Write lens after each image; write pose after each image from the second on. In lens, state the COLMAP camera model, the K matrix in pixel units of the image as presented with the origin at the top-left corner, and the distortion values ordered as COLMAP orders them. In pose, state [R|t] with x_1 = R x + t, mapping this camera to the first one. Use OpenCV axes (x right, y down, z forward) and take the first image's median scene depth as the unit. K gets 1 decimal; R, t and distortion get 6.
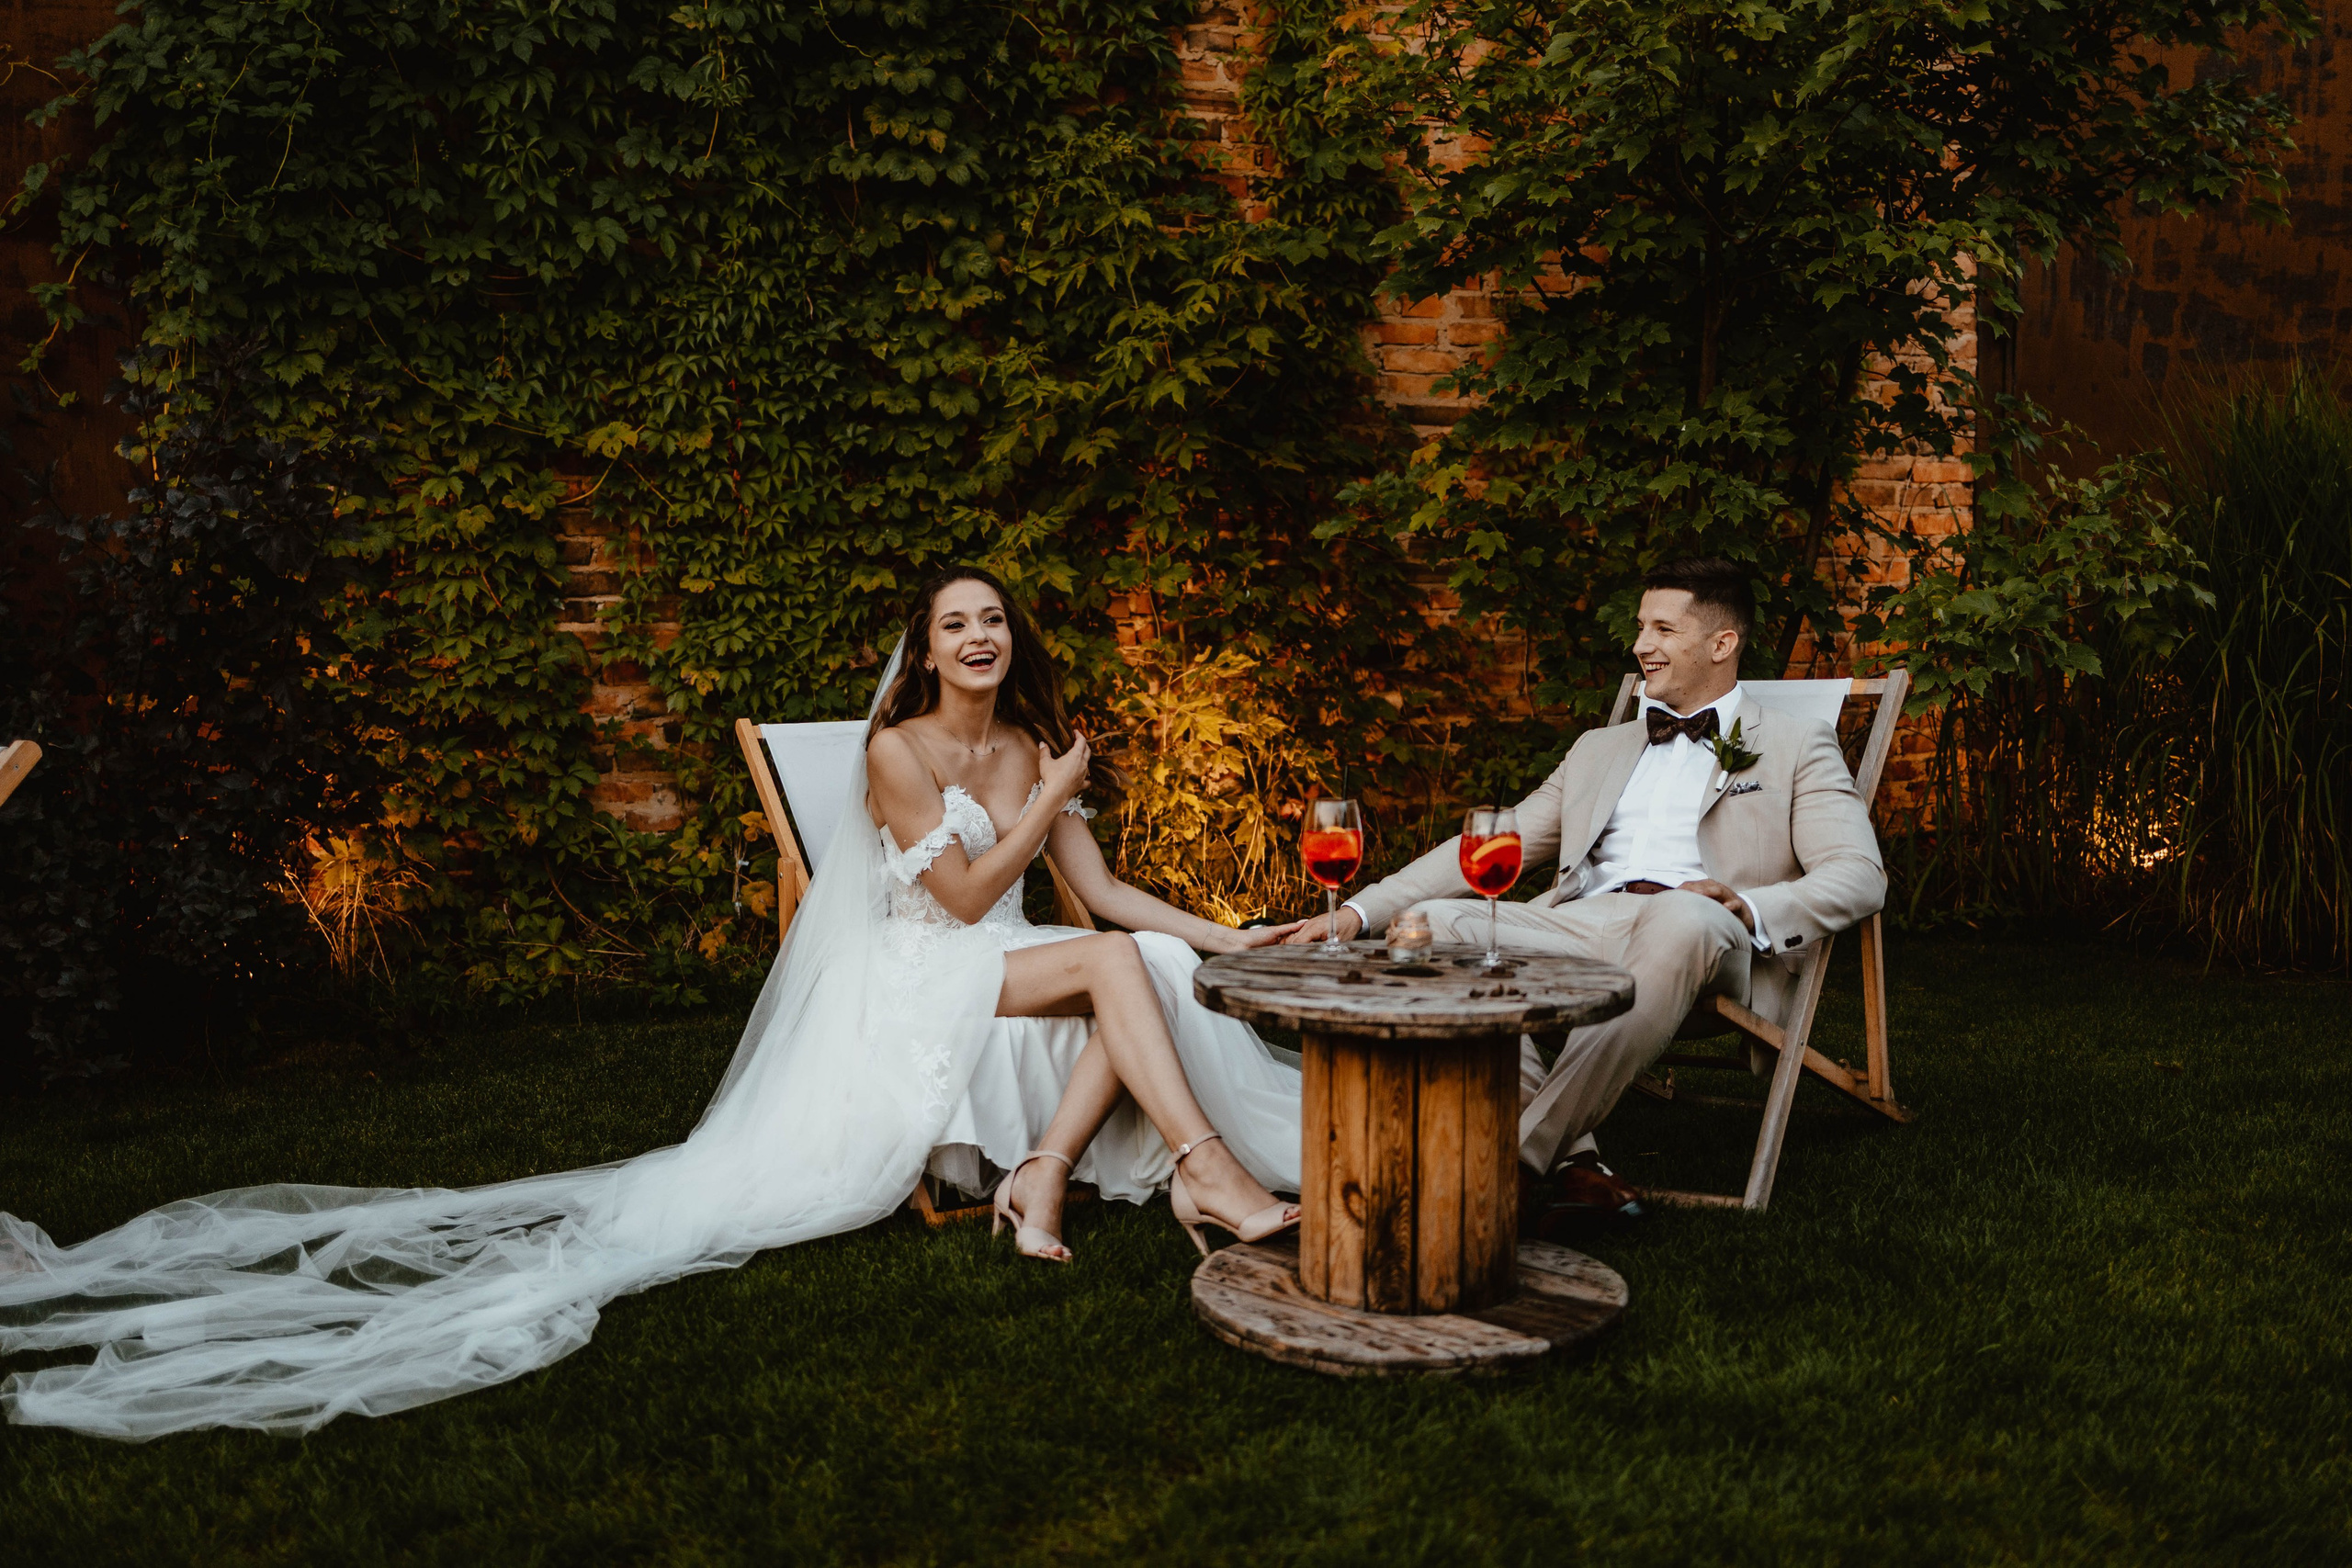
lens RADIAL K [[2387.5, 0, 1176.0], [0, 2387.5, 784.0], [0, 0, 1]] dist [0.059049, -0.100749]
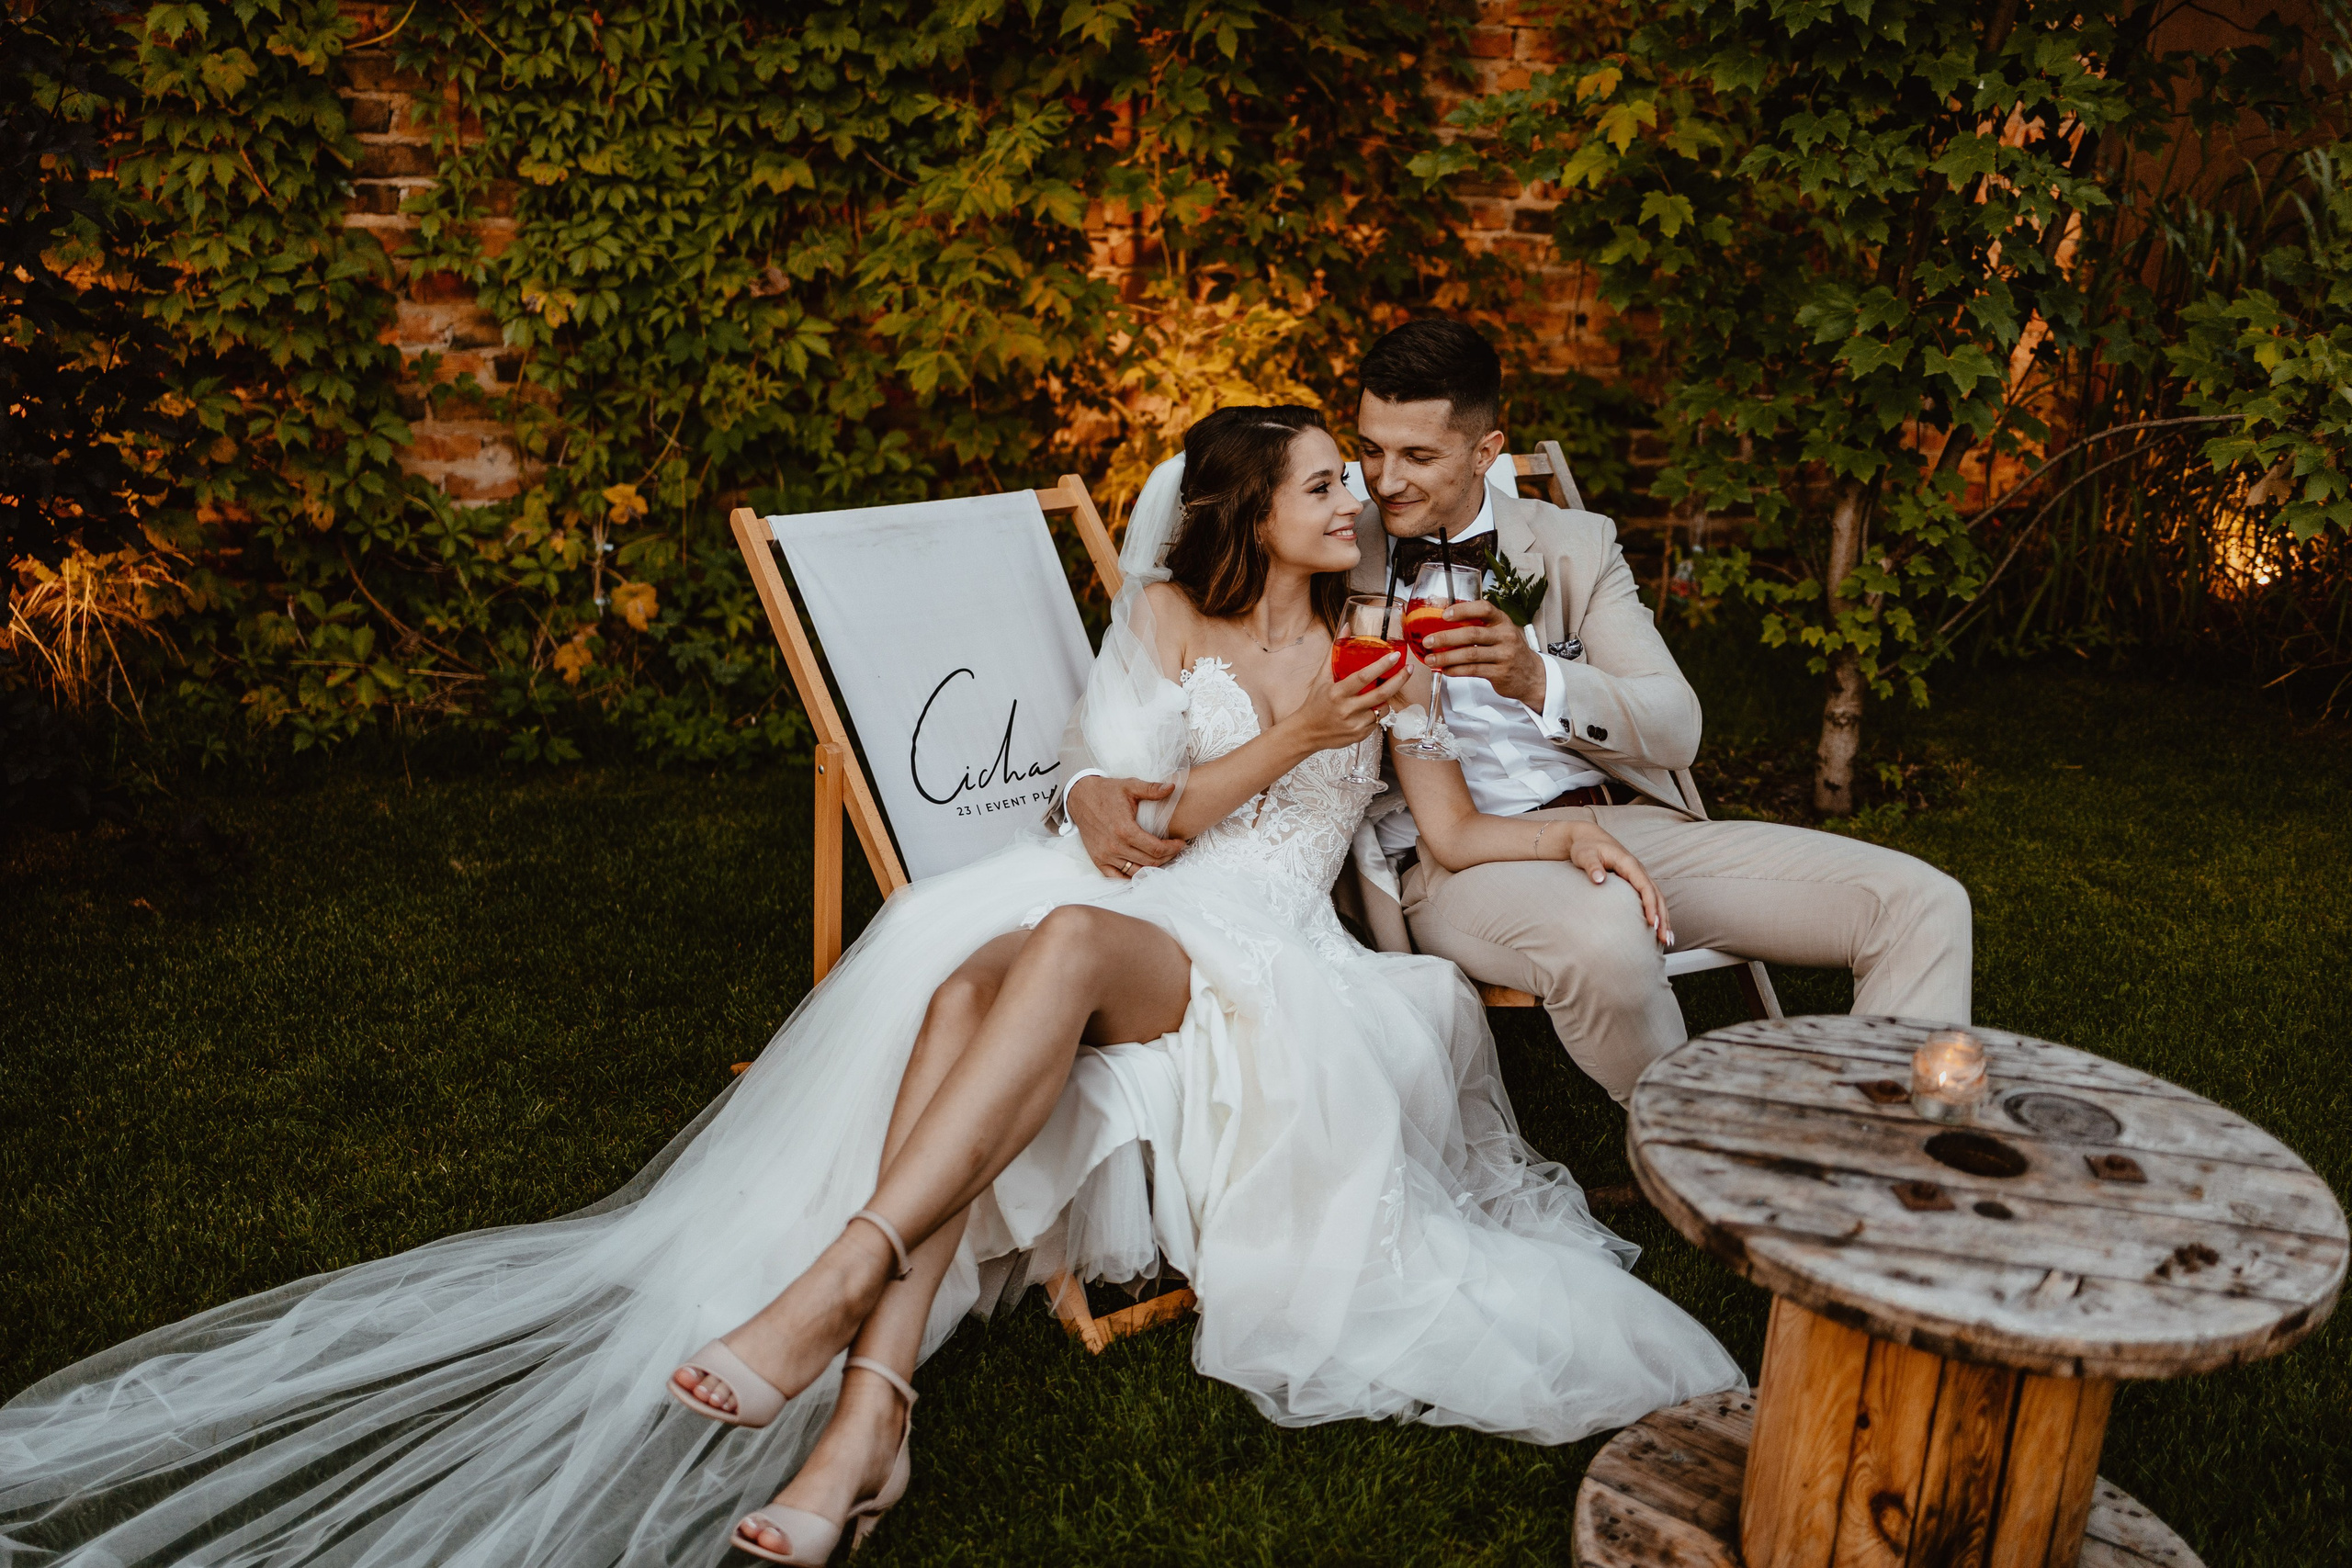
lens RADIAL K [[2387.5, 0, 1176.0], [0, 2387.5, 784.0], [0, 0, 1]] dist [0.059049, -0.100749]
pose [[0.989796, 0.017960, 0.141356, -0.109359], [-0.051068, 0.970837, 0.234237, -0.083378], [-0.133026, -0.239065, 0.961848, 0.225903]]
